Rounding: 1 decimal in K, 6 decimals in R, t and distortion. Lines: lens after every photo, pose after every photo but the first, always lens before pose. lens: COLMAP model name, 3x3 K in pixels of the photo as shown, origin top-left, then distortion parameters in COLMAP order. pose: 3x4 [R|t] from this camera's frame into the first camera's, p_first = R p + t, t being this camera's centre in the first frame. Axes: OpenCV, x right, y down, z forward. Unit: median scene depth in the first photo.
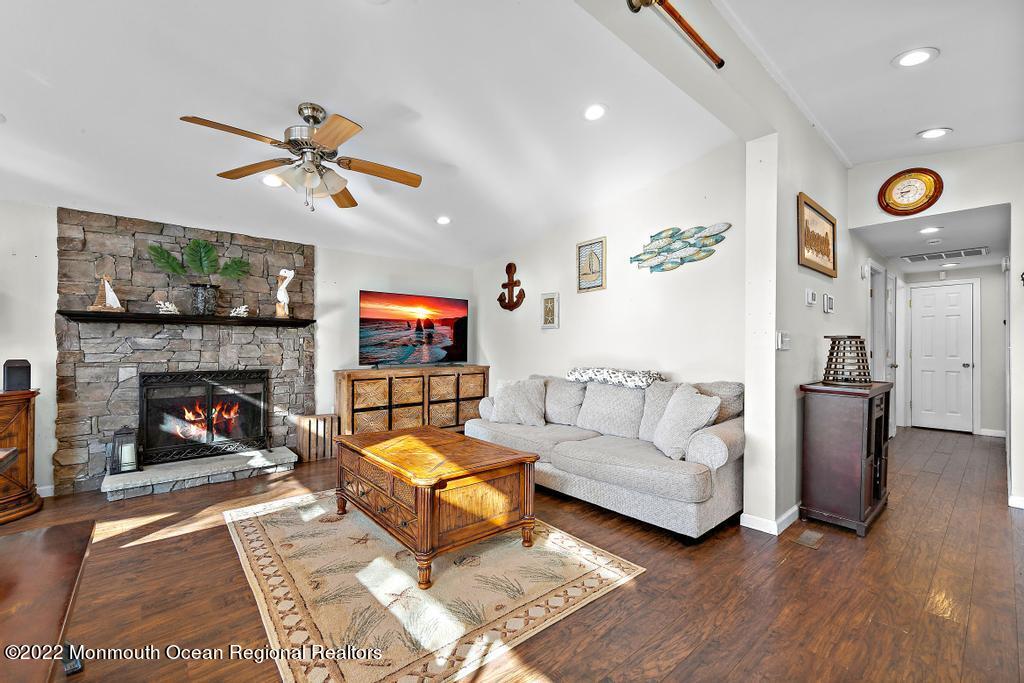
lens RADIAL K [[422.7, 0, 511.5], [0, 422.7, 345.1], [0, 0, 1]] dist [0.005256, 0.000035]
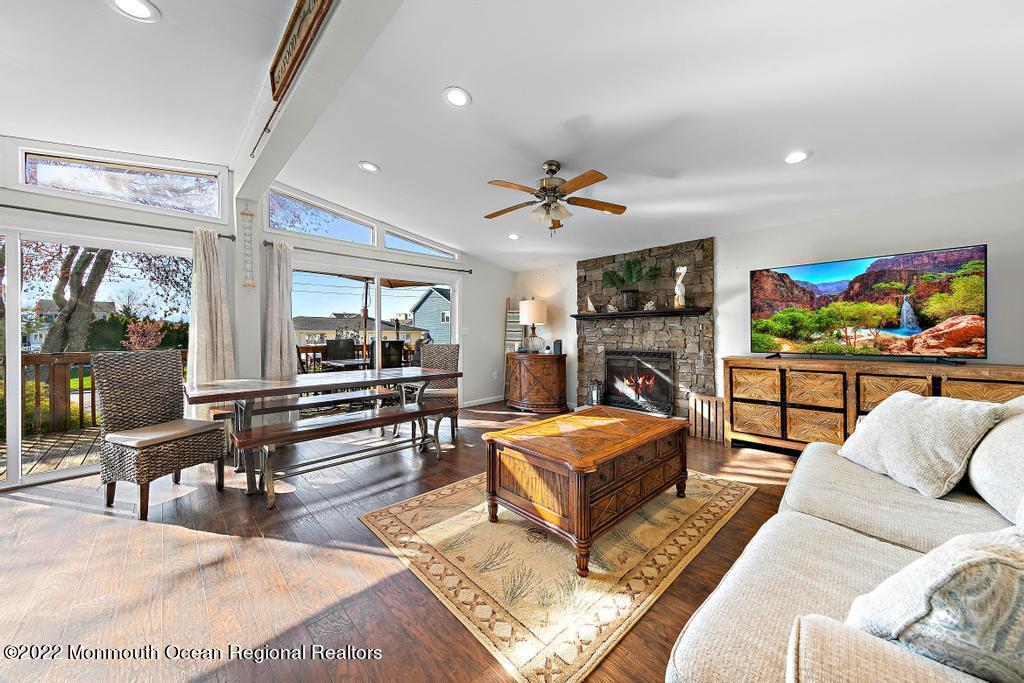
lens RADIAL K [[355.4, 0, 517.0], [0, 355.4, 335.8], [0, 0, 1]] dist [0.005724, -0.000041]
pose [[0.064706, 0.004239, -0.997895, 0.465771], [0.009712, 0.999941, 0.004878, 0.003482], [0.997857, -0.010008, 0.064661, 0.536853]]
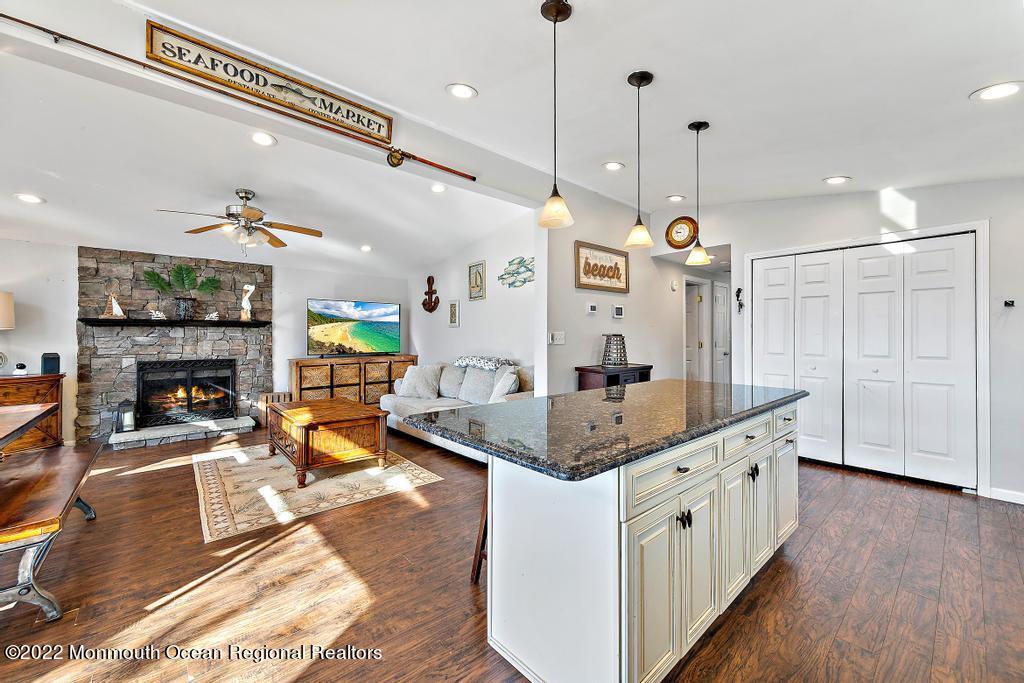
lens RADIAL K [[400.6, 0, 513.2], [0, 400.6, 332.9], [0, 0, 1]] dist [0.006240, -0.000253]
pose [[0.999923, -0.004177, 0.011651, 0.330102], [0.004232, 0.999980, -0.004687, -0.017070], [-0.011631, 0.004736, 0.999921, -0.324910]]
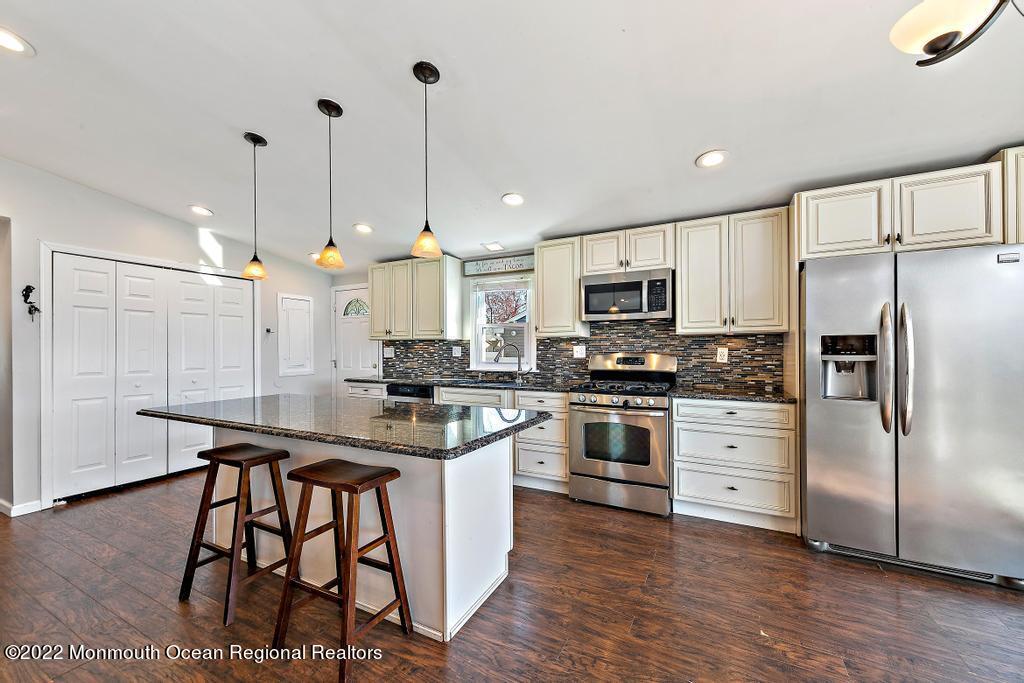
lens RADIAL K [[398.8, 0, 514.1], [0, 398.8, 348.1], [0, 0, 1]] dist [0.008522, -0.000280]
pose [[-0.368144, -0.000939, 0.929768, -0.136694], [0.002671, 0.999994, 0.002067, -0.019245], [-0.929765, 0.003244, -0.368139, 0.199480]]
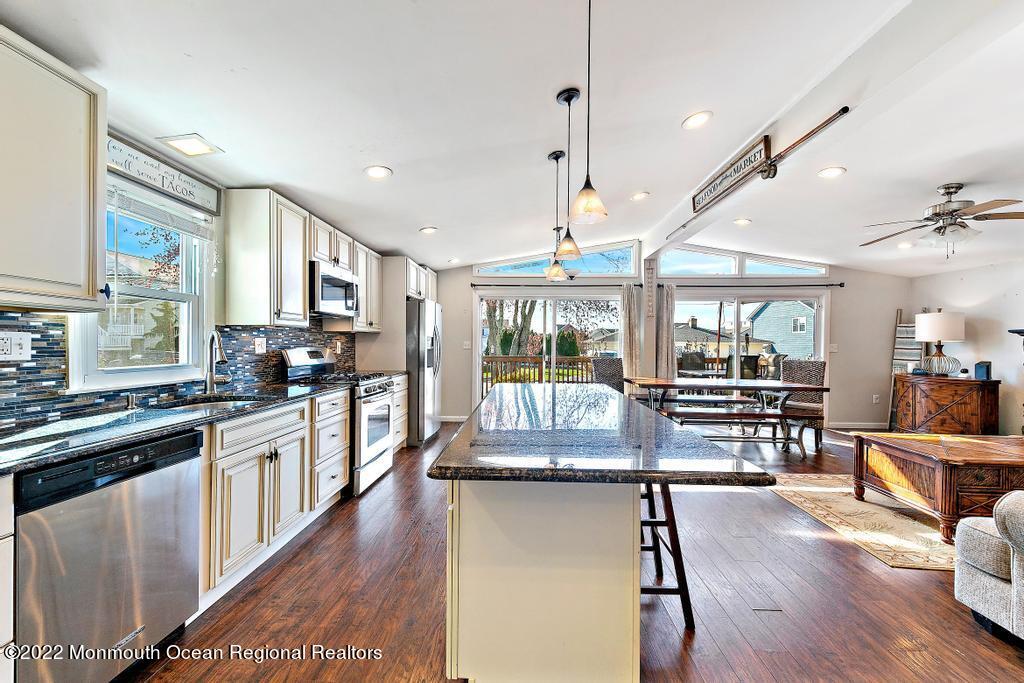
lens RADIAL K [[397.1, 0, 511.8], [0, 397.1, 345.0], [0, 0, 1]] dist [0.008054, -0.000564]
pose [[-0.684966, -0.005288, -0.728556, 0.993718], [-0.007922, 0.999969, 0.000190, -0.012271], [0.728532, 0.005902, -0.684986, 0.573158]]
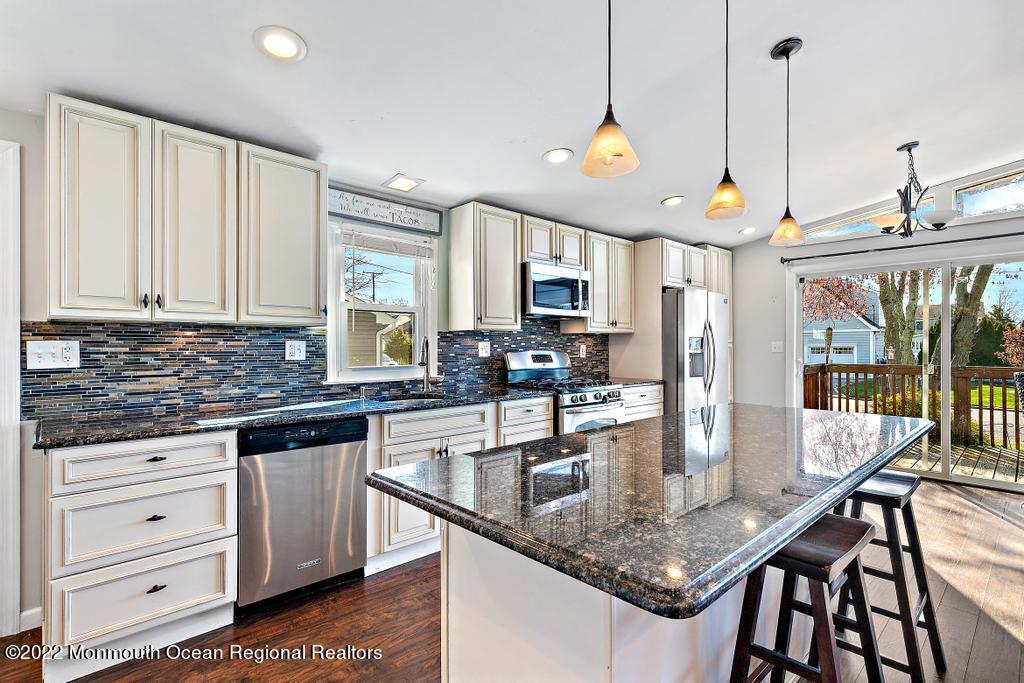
lens RADIAL K [[489.9, 0, 512.9], [0, 489.9, 341.6], [0, 0, 1]] dist [0.009733, -0.000485]
pose [[-0.999418, -0.002018, -0.034051, 0.732937], [-0.001725, 0.999961, -0.008631, -0.014542], [0.034067, -0.008567, -0.999383, 0.693151]]
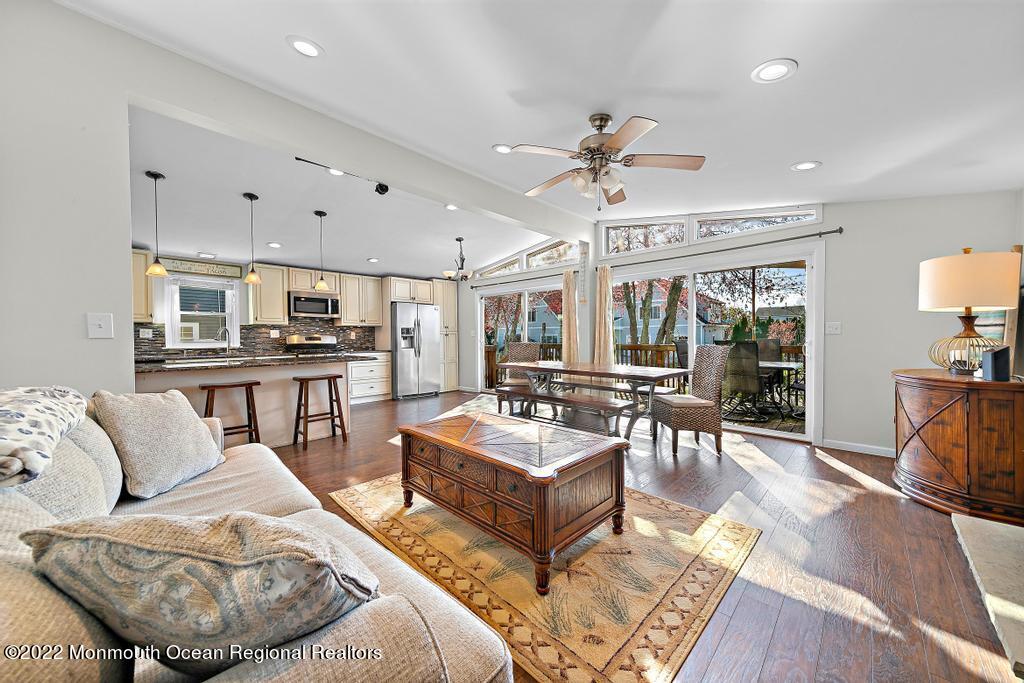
lens RADIAL K [[368.4, 0, 513.4], [0, 368.4, 343.0], [0, 0, 1]] dist [0.003156, 0.000093]
pose [[-0.995972, 0.004794, -0.089540, -0.103375], [0.003560, 0.999897, 0.013936, 0.013088], [0.089598, 0.013561, -0.995886, 1.301907]]
